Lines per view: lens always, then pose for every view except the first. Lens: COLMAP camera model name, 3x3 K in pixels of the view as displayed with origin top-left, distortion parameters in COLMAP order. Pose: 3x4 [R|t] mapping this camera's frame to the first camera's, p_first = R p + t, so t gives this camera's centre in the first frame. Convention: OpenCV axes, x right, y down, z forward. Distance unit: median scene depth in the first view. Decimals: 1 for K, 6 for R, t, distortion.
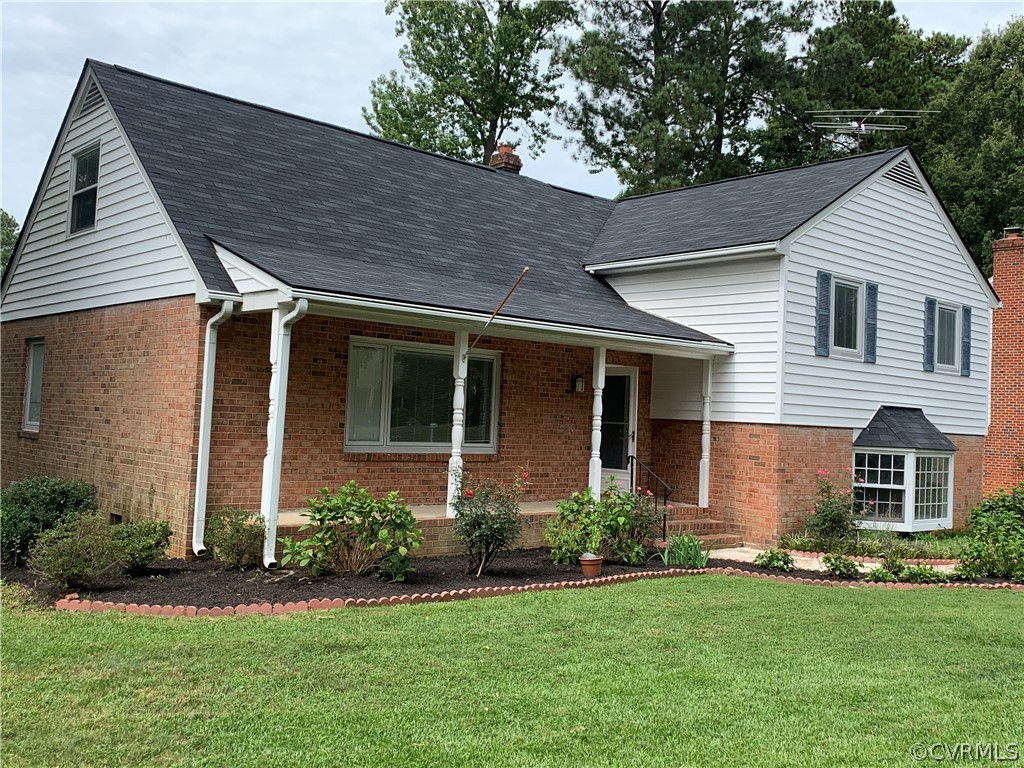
lens RADIAL K [[972.7, 0, 511.5], [0, 972.7, 382.4], [0, 0, 1]] dist [0.114347, 0.000000]
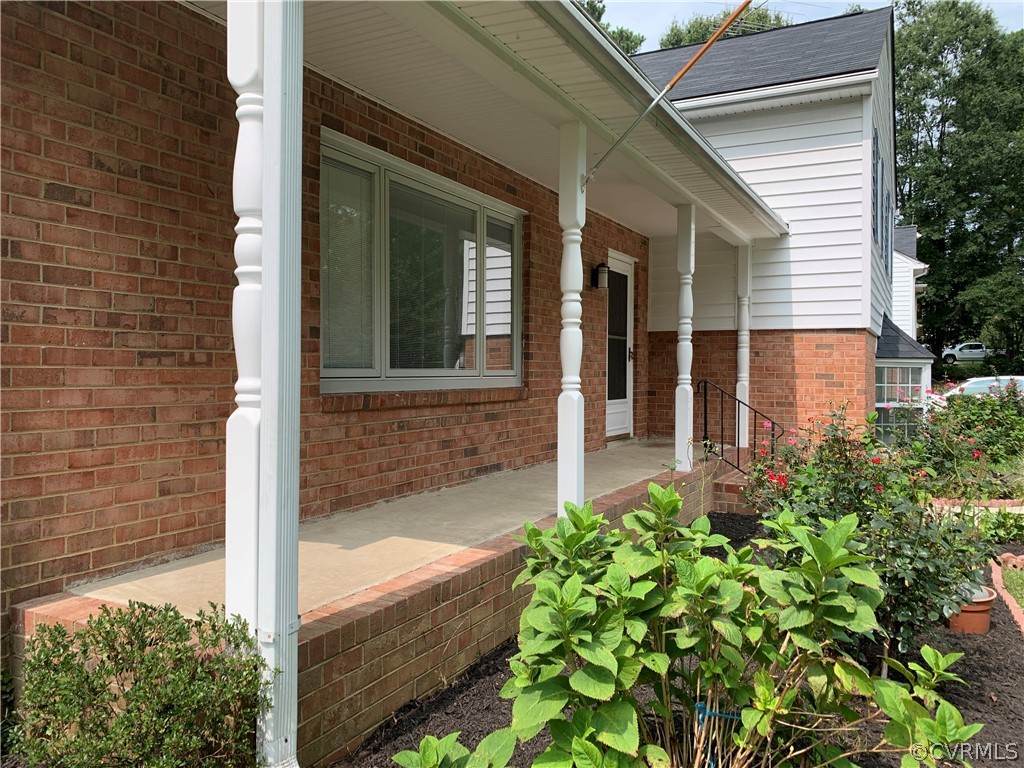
lens RADIAL K [[783.5, 0, 512.7], [0, 783.5, 378.9], [0, 0, 1]] dist [0.035358, -0.038059]
pose [[0.935415, -0.040978, 0.351168, -0.203543], [0.020309, 0.997848, 0.062343, 0.042383], [-0.352967, -0.051185, 0.934235, 0.604479]]
